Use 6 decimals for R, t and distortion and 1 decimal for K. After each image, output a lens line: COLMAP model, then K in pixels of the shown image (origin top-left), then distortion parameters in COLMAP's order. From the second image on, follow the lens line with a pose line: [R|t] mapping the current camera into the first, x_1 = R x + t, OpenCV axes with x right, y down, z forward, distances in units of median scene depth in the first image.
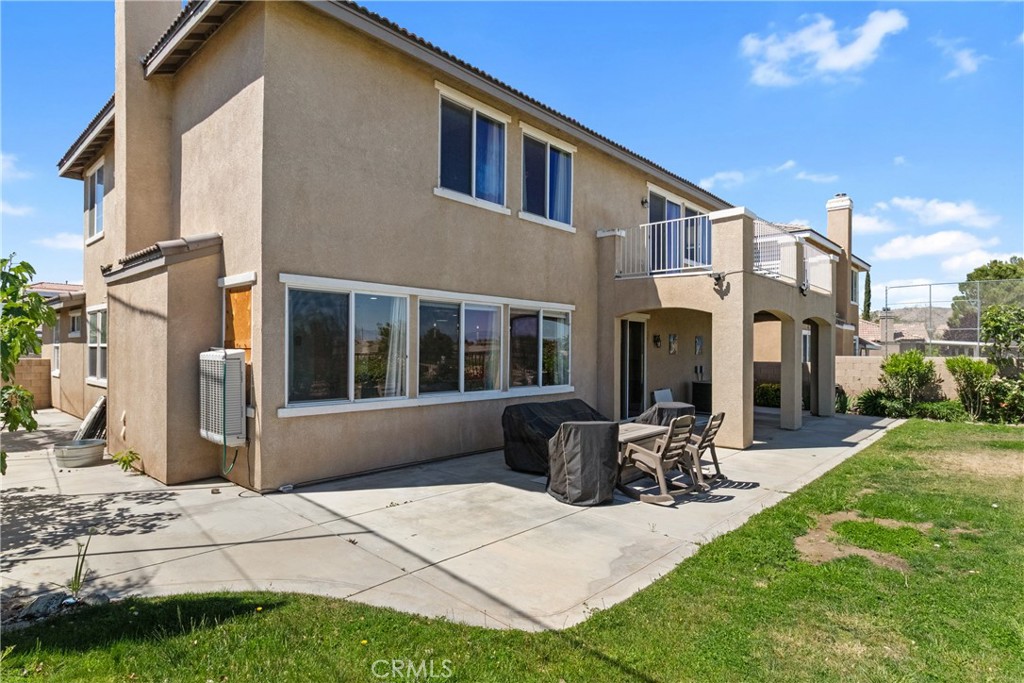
lens RADIAL K [[527.5, 0, 507.9], [0, 527.5, 342.1], [0, 0, 1]] dist [-0.000539, -0.000320]
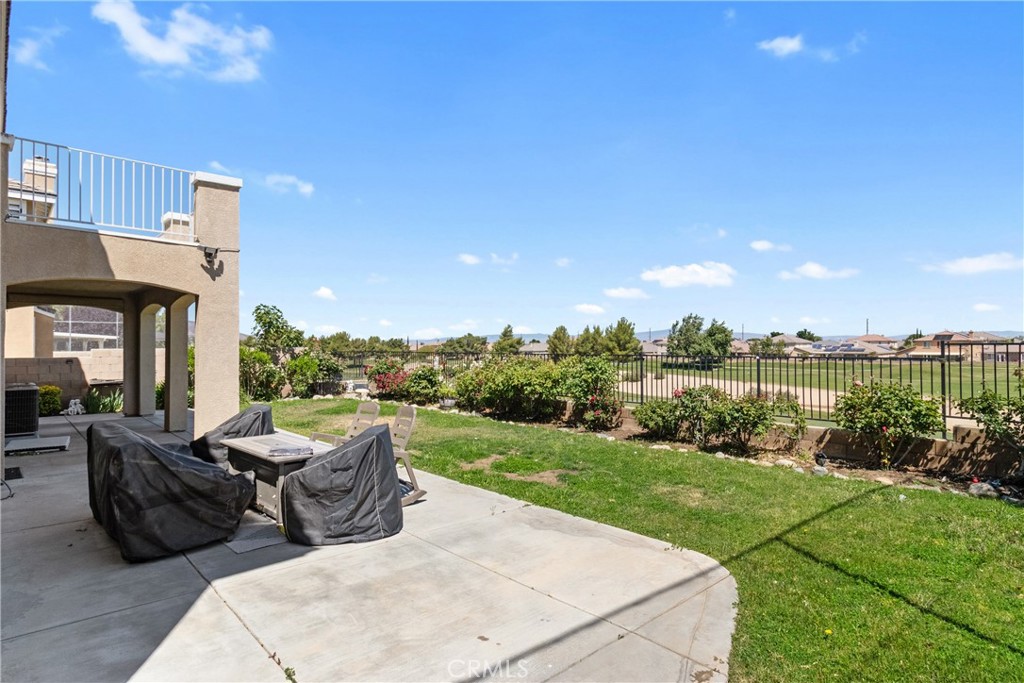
lens RADIAL K [[527.5, 0, 507.9], [0, 527.5, 342.1], [0, 0, 1]] dist [-0.000539, -0.000320]
pose [[0.077656, -0.001375, 0.996979, -0.793813], [-0.012185, 0.999923, 0.002328, 0.020061], [-0.996906, -0.012329, 0.077633, 0.943186]]
